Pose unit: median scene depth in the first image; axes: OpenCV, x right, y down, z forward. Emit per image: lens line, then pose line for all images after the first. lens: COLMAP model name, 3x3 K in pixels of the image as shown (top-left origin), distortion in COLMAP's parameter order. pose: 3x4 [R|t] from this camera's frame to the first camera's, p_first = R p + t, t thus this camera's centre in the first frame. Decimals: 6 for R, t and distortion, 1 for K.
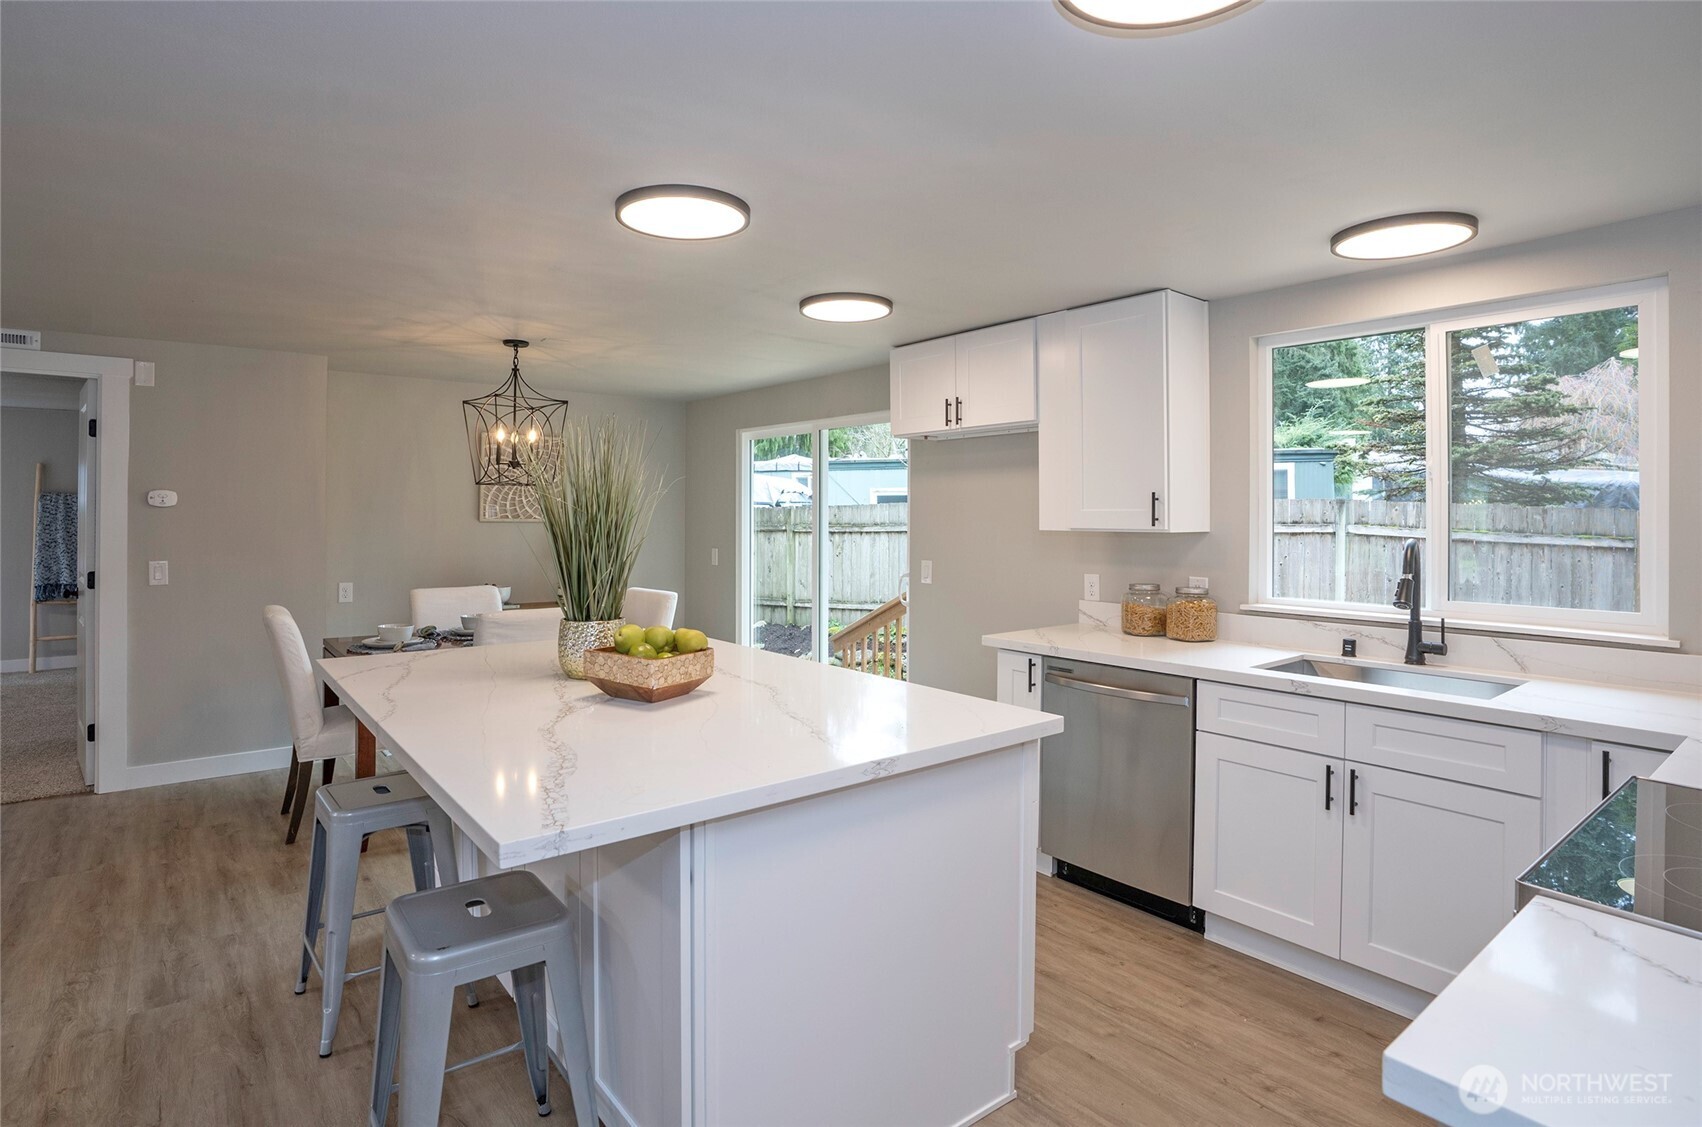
lens RADIAL K [[866.0, 0, 826.3], [0, 866.0, 505.5], [0, 0, 1]] dist [-0.063699, 0.022463]
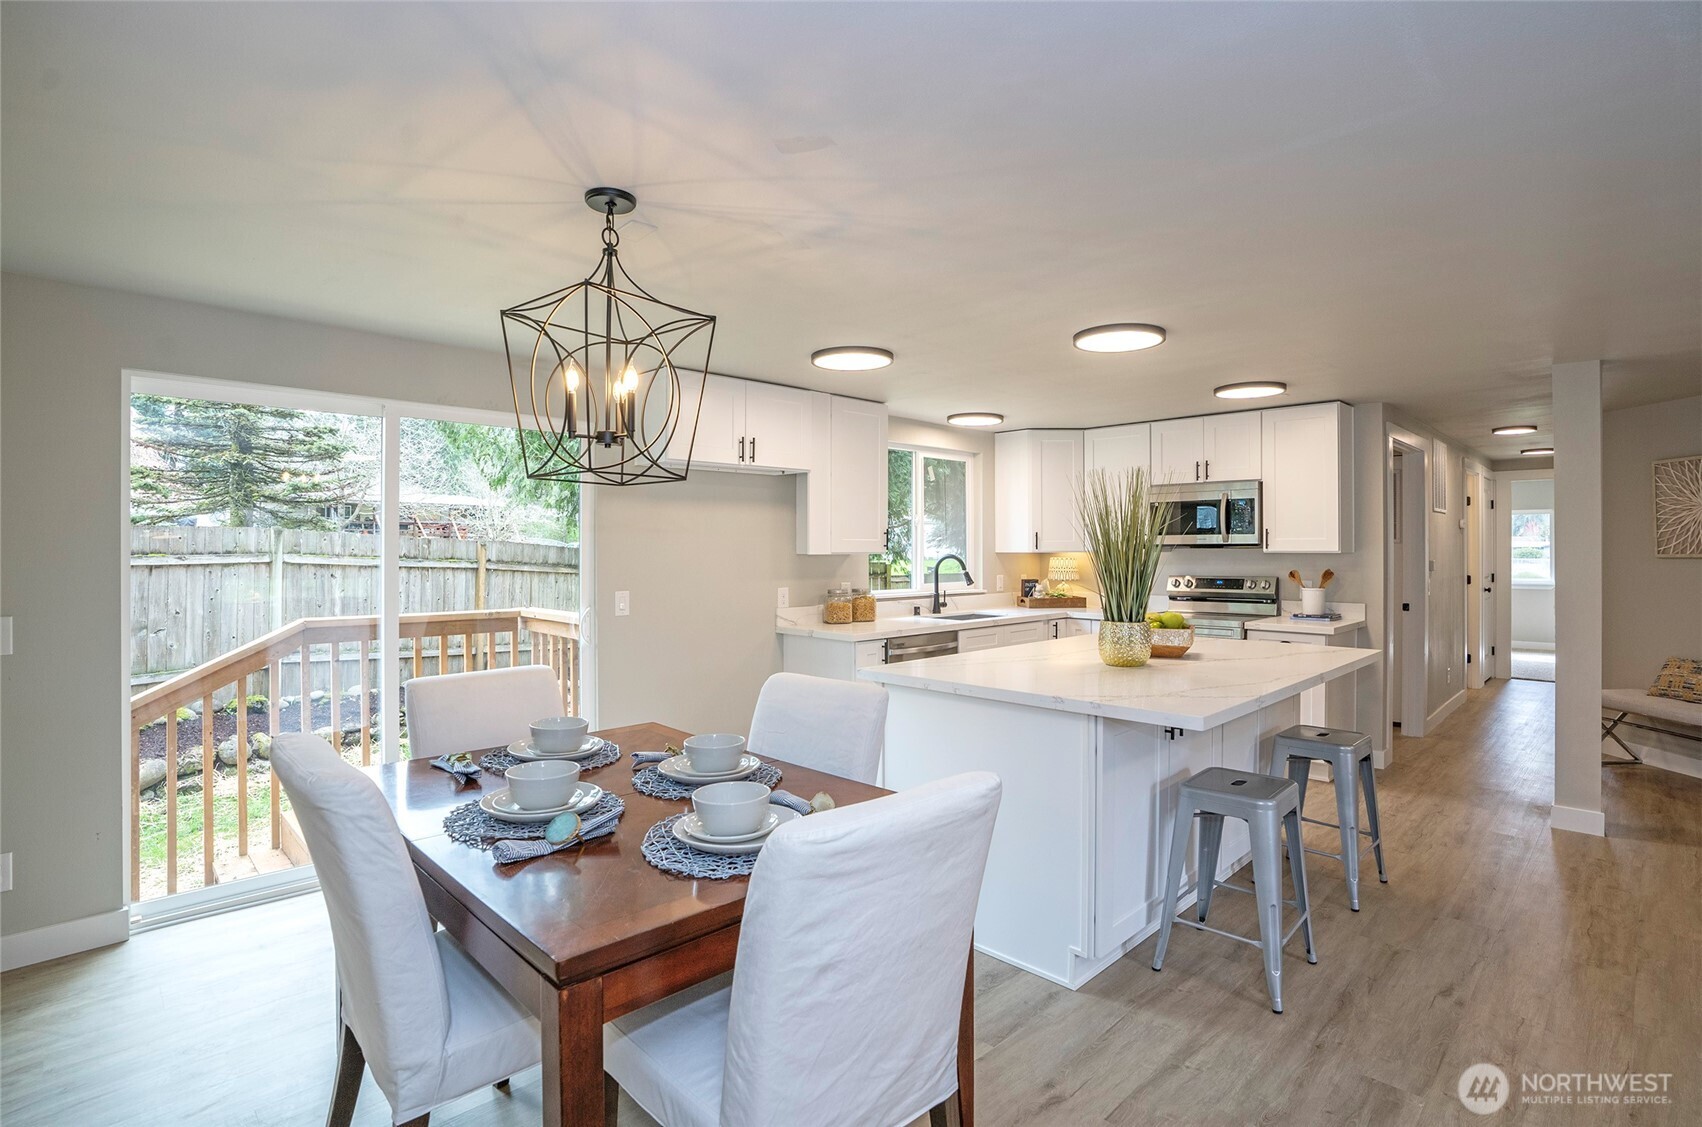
lens RADIAL K [[824.2, 0, 873.6], [0, 824.2, 541.9], [0, 0, 1]] dist [-0.071333, 0.028074]
pose [[-0.128841, 0.003752, 0.991658, -0.887026], [-0.010343, 0.999933, -0.005128, 0.013138], [-0.991611, -0.010918, -0.128794, 0.938842]]
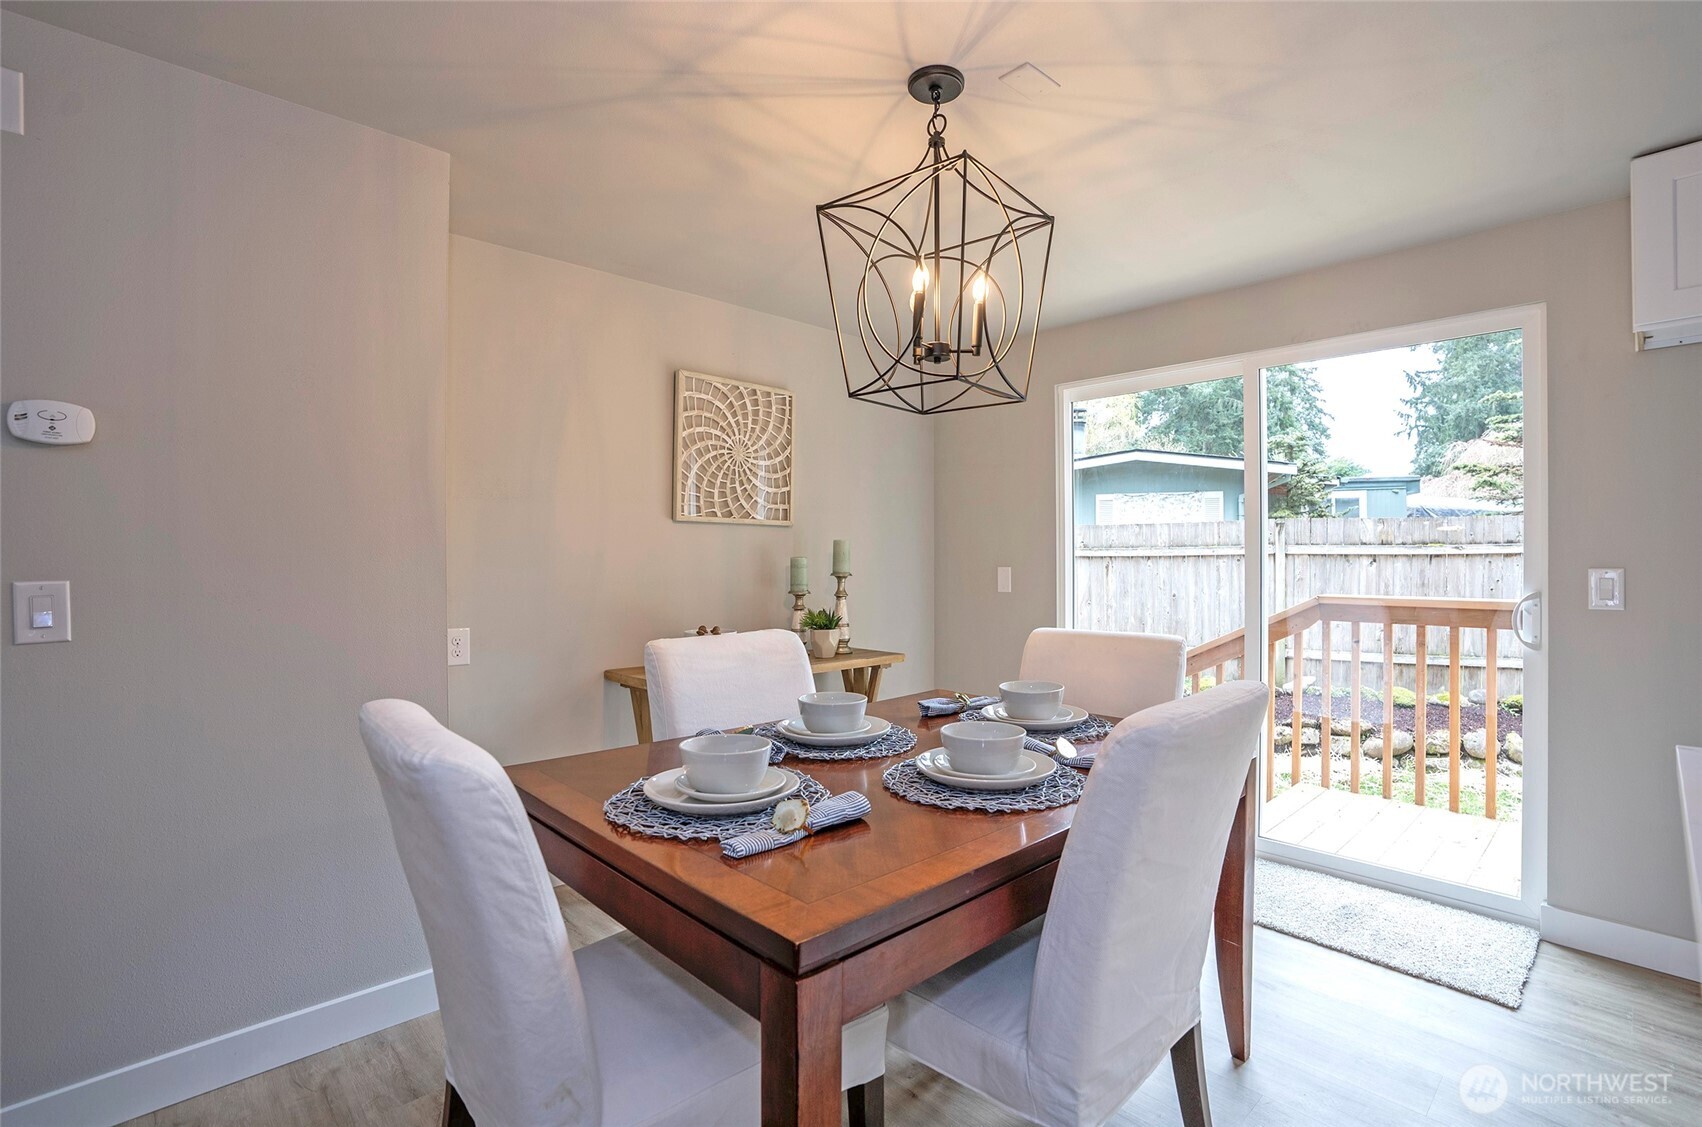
lens RADIAL K [[784.9, 0, 853.6], [0, 784.9, 554.4], [0, 0, 1]] dist [-0.068330, 0.024853]
pose [[0.995633, -0.005802, 0.093172, -0.459505], [0.005163, 0.999961, 0.007097, 0.053605], [-0.093210, -0.006585, 0.995625, 0.627056]]
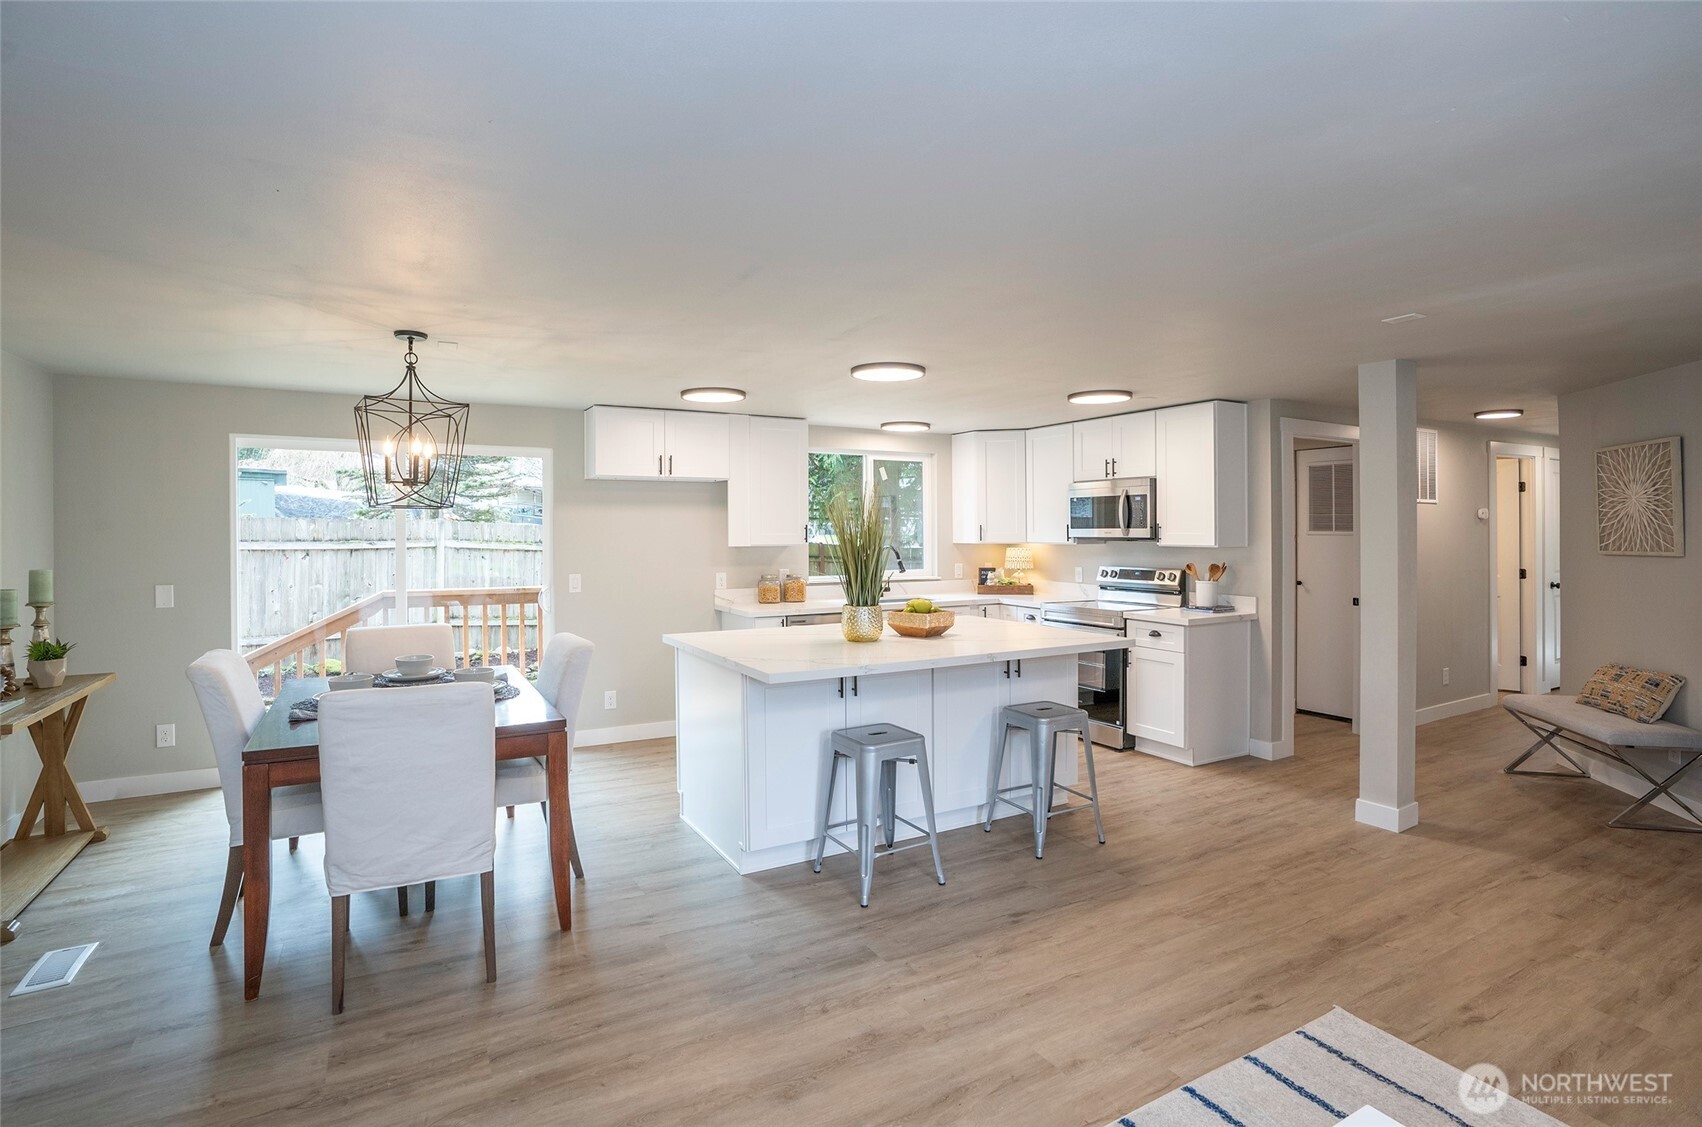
lens RADIAL K [[833.9, 0, 840.6], [0, 833.9, 529.4], [0, 0, 1]] dist [-0.069103, 0.031169]
pose [[0.152701, -0.003949, 0.988264, -1.115332], [-0.009066, 0.999944, 0.005396, -0.012033], [-0.988231, -0.009784, 0.152657, 0.489559]]
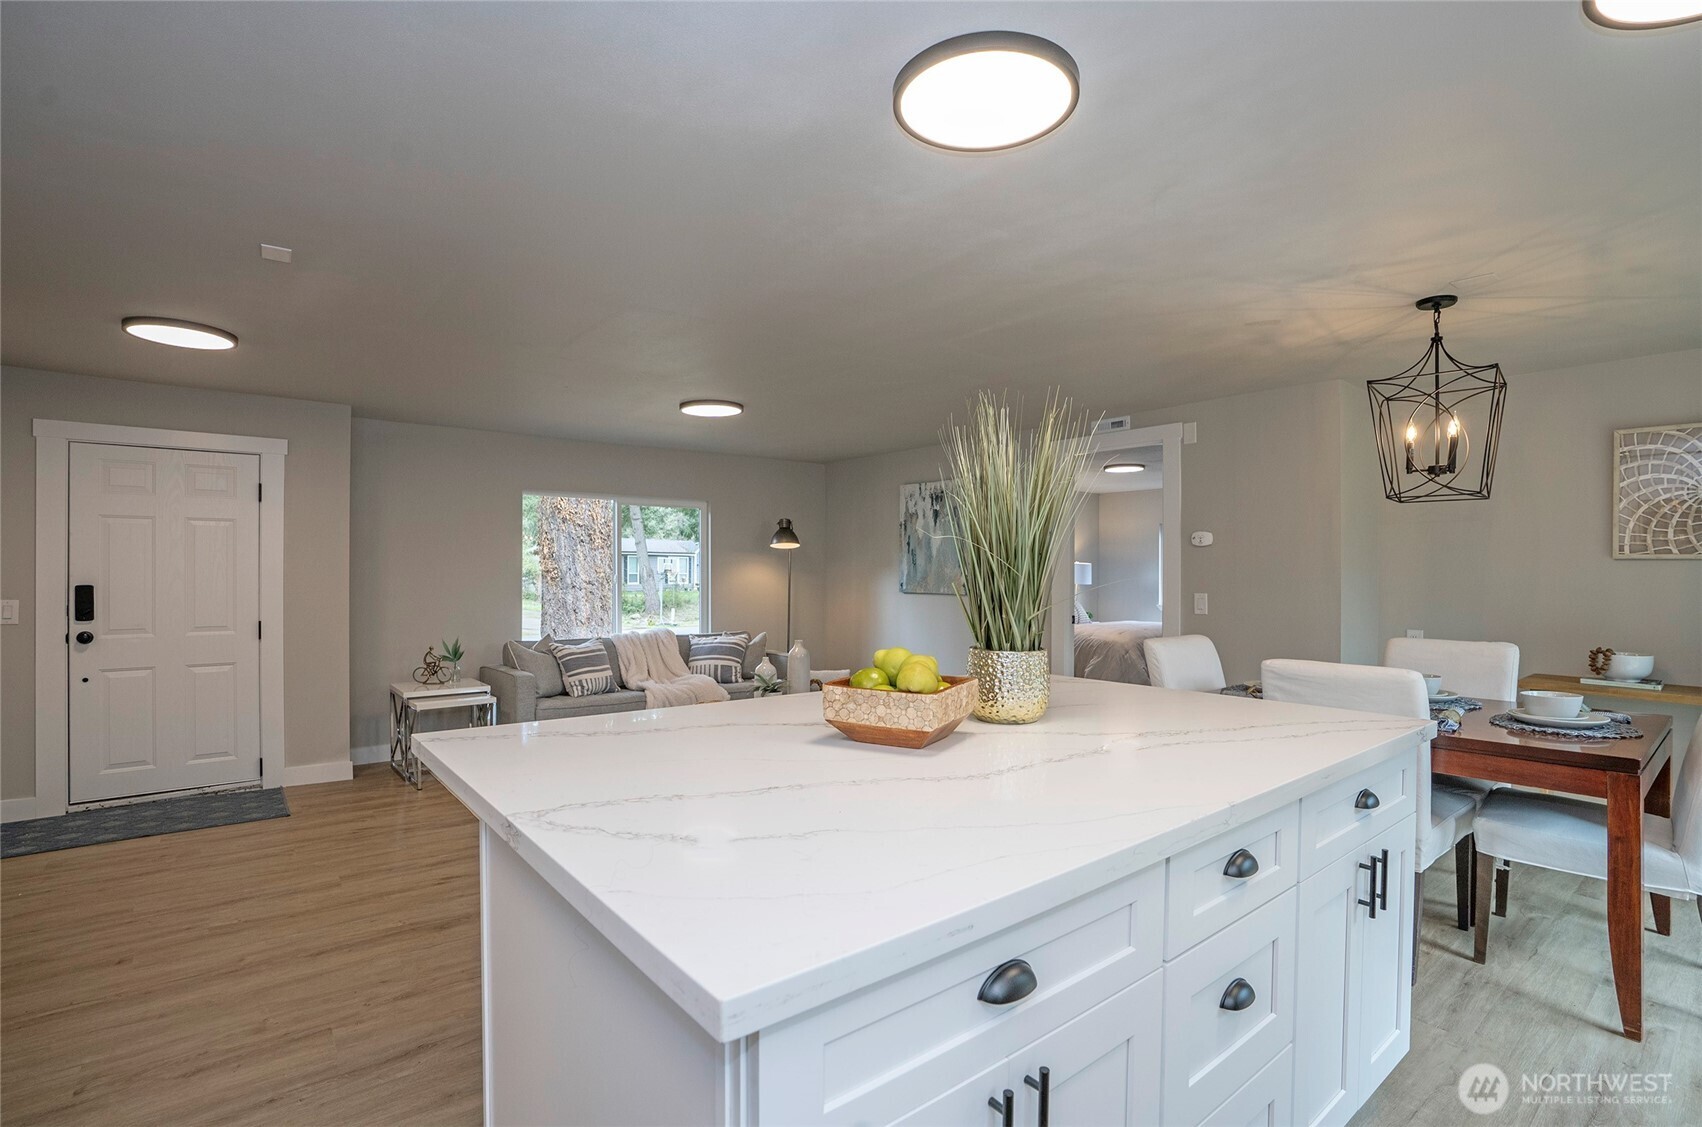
lens RADIAL K [[812.9, 0, 853.4], [0, 812.9, 569.7], [0, 0, 1]] dist [-0.069159, 0.029293]
pose [[0.019424, -0.006393, -0.999791, 0.299897], [0.006392, 0.999960, -0.006270, 0.038120], [0.999791, -0.006269, 0.019464, 0.513107]]
